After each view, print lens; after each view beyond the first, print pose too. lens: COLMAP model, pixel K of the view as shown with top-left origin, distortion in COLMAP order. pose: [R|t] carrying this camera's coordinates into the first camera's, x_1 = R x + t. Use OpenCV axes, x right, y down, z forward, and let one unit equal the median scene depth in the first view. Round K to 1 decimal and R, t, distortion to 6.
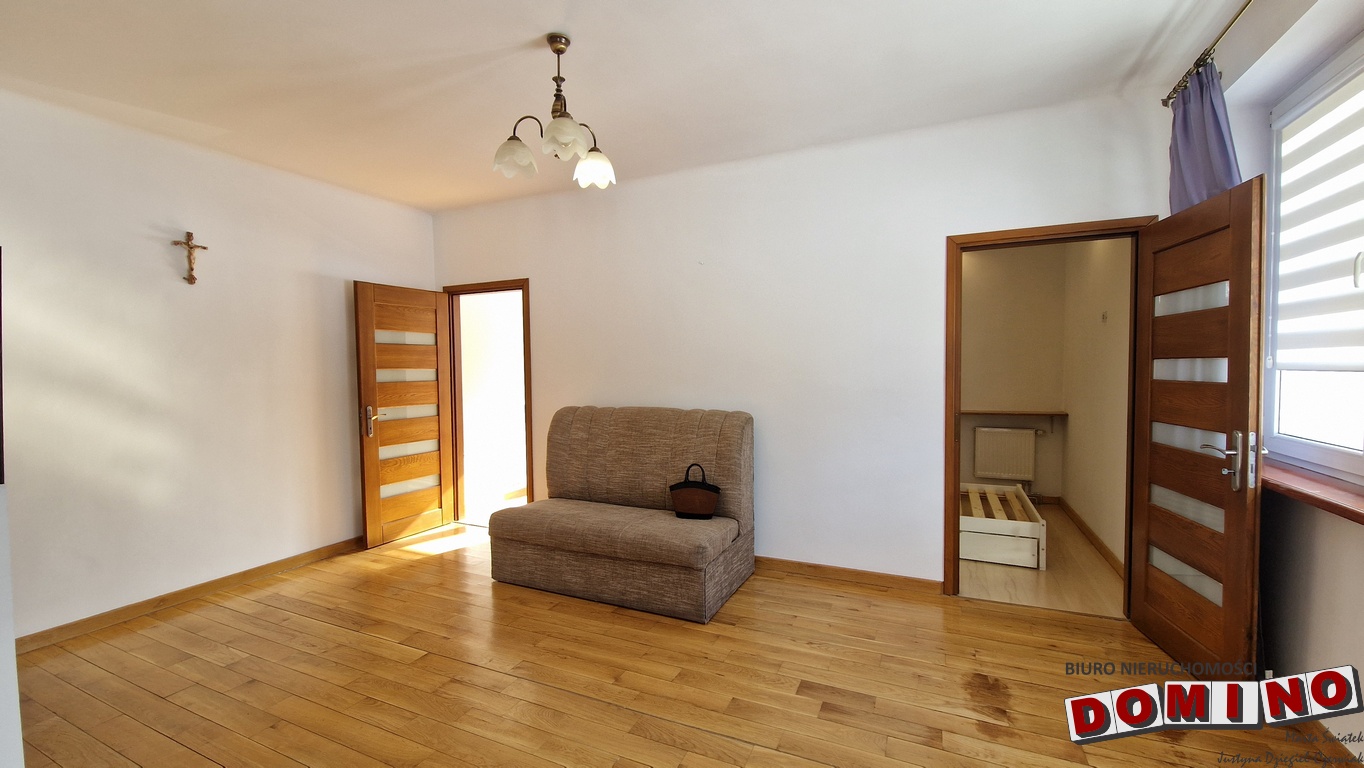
lens RADIAL K [[555.3, 0, 677.6], [0, 555.3, 389.7], [0, 0, 1]] dist [0.006700, -0.004674]
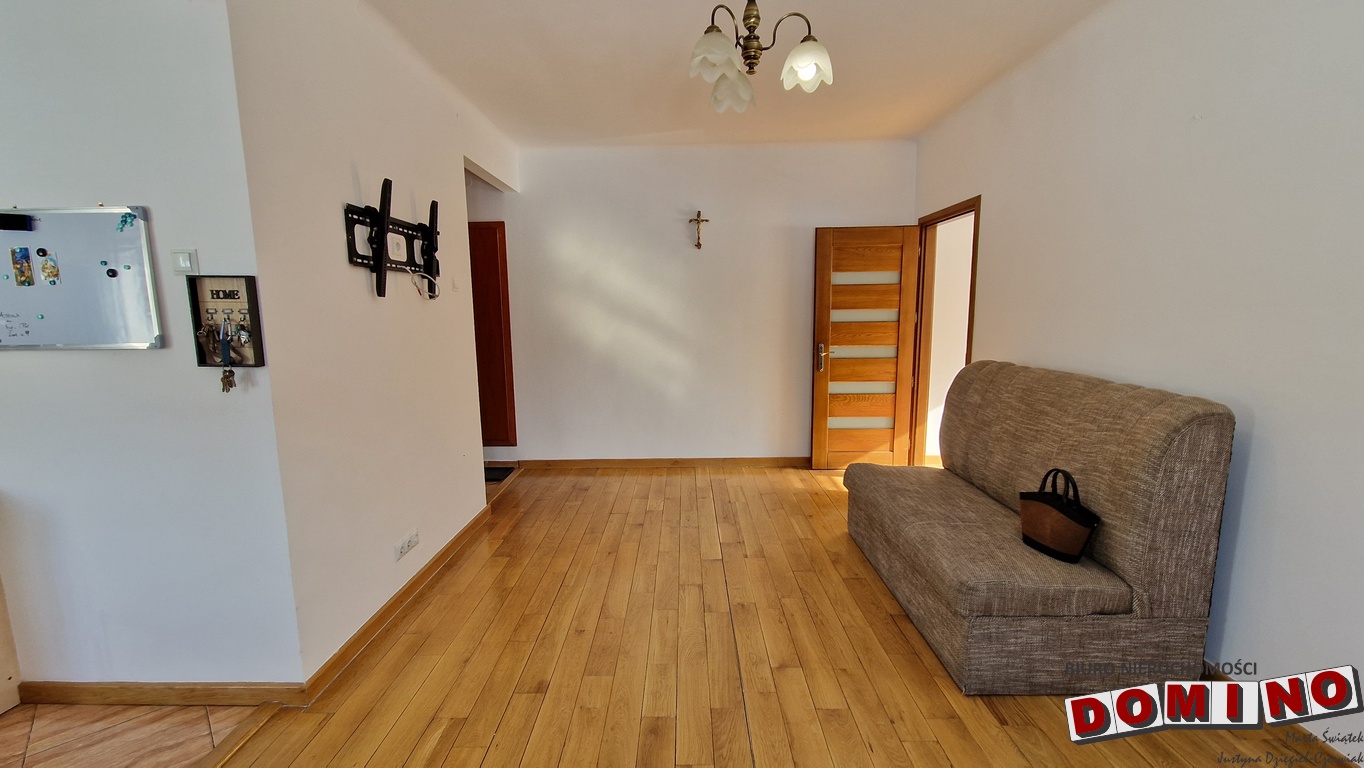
lens RADIAL K [[555.3, 0, 677.6], [0, 555.3, 389.7], [0, 0, 1]] dist [0.006700, -0.004674]
pose [[0.412979, 0.138319, -0.900176, 0.411677], [-0.029306, 0.989906, 0.138662, -0.030377], [0.910269, -0.030884, 0.412864, 0.357811]]
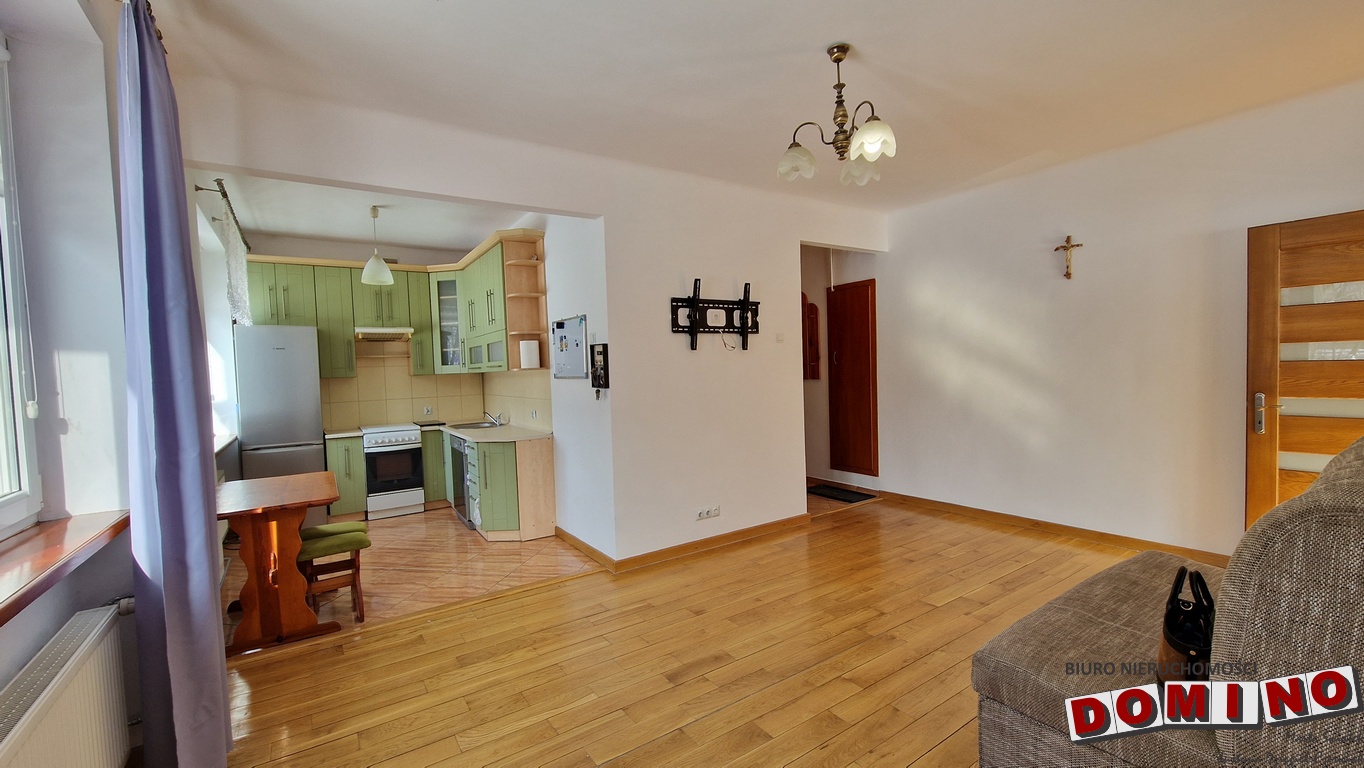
lens RADIAL K [[555.3, 0, 677.6], [0, 555.3, 389.7], [0, 0, 1]] dist [0.006700, -0.004674]
pose [[-0.512976, 0.064199, -0.855999, 0.610510], [0.004527, 0.997388, 0.072090, -0.040016], [0.858391, 0.033105, -0.511927, 0.890267]]
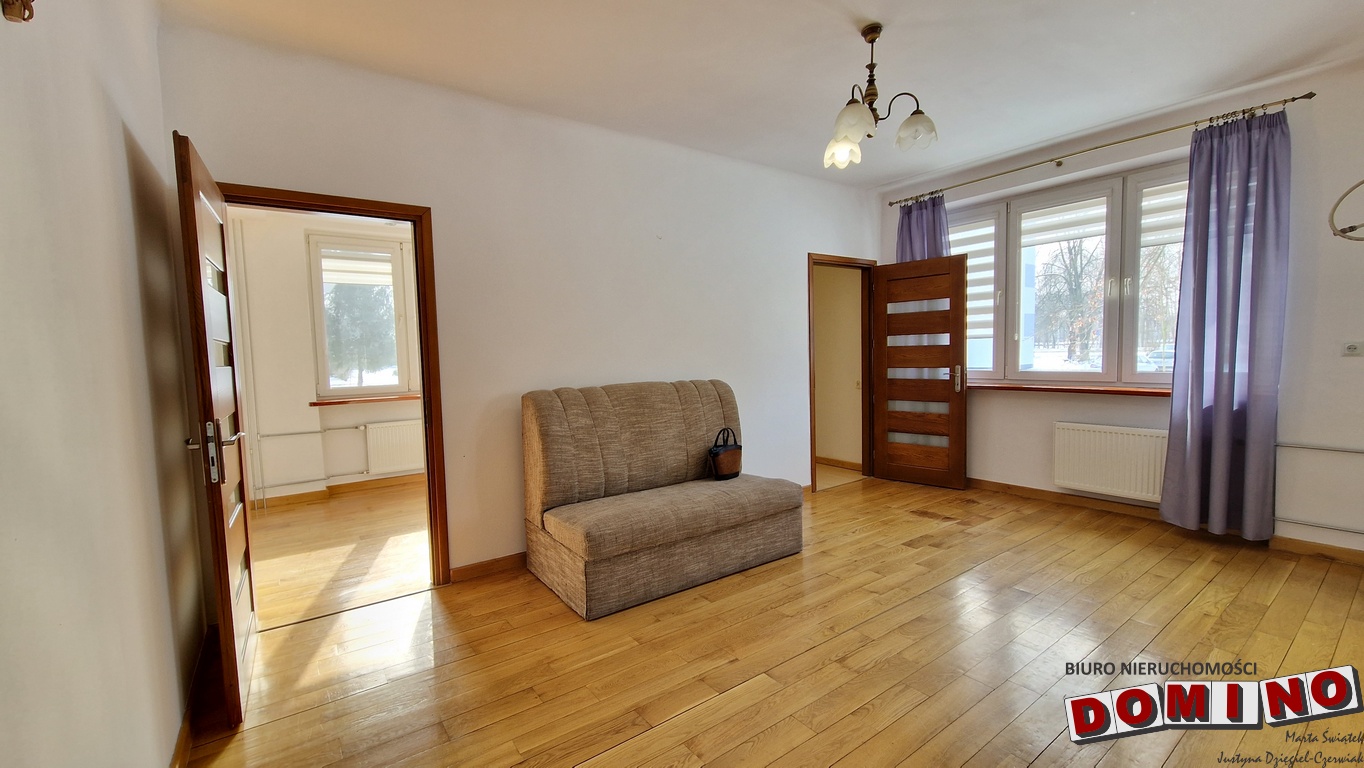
lens RADIAL K [[555.3, 0, 677.6], [0, 555.3, 389.7], [0, 0, 1]] dist [0.006700, -0.004674]
pose [[0.488832, -0.062144, 0.870162, -0.962635], [0.057366, 0.997590, 0.039018, 0.012194], [-0.870490, 0.030845, 0.491219, 0.558134]]
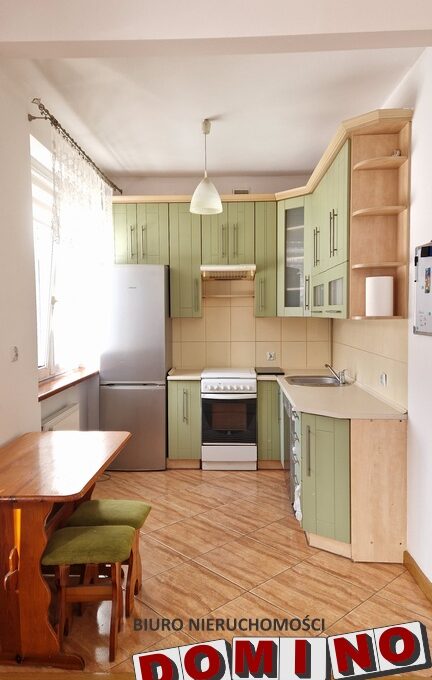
lens RADIAL K [[510.4, 0, 209.6], [0, 510.4, 336.1], [0, 0, 1]] dist [0.111372, -0.137839]
pose [[-0.919756, 0.037536, -0.390693, 0.240205], [0.001181, 0.995677, 0.092880, -0.044726], [0.392490, 0.084965, -0.915823, 0.580082]]
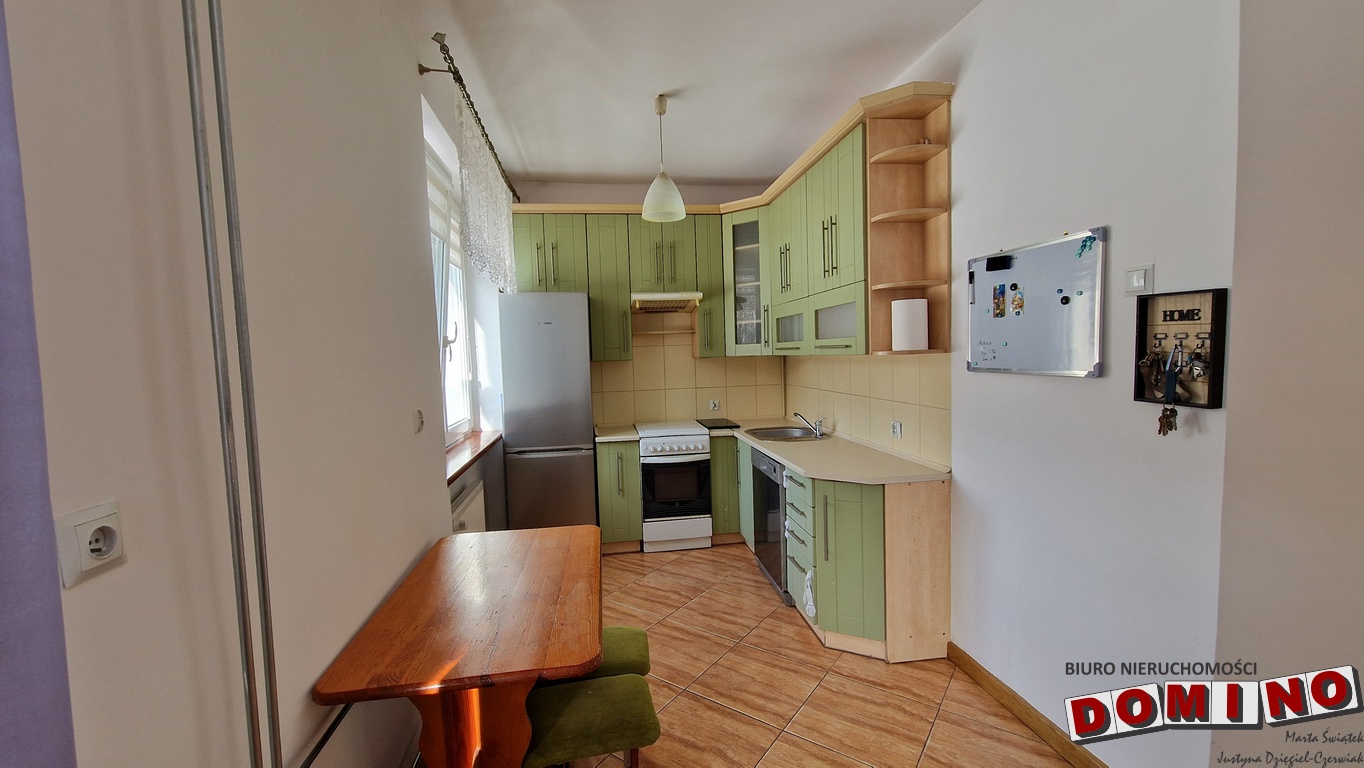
lens RADIAL K [[555.3, 0, 677.6], [0, 555.3, 389.7], [0, 0, 1]] dist [0.006700, -0.004674]
pose [[-0.827329, 0.076942, -0.556424, 0.303873], [0.018884, 0.993824, 0.109348, -0.031289], [0.561401, 0.079959, -0.823672, 0.326109]]
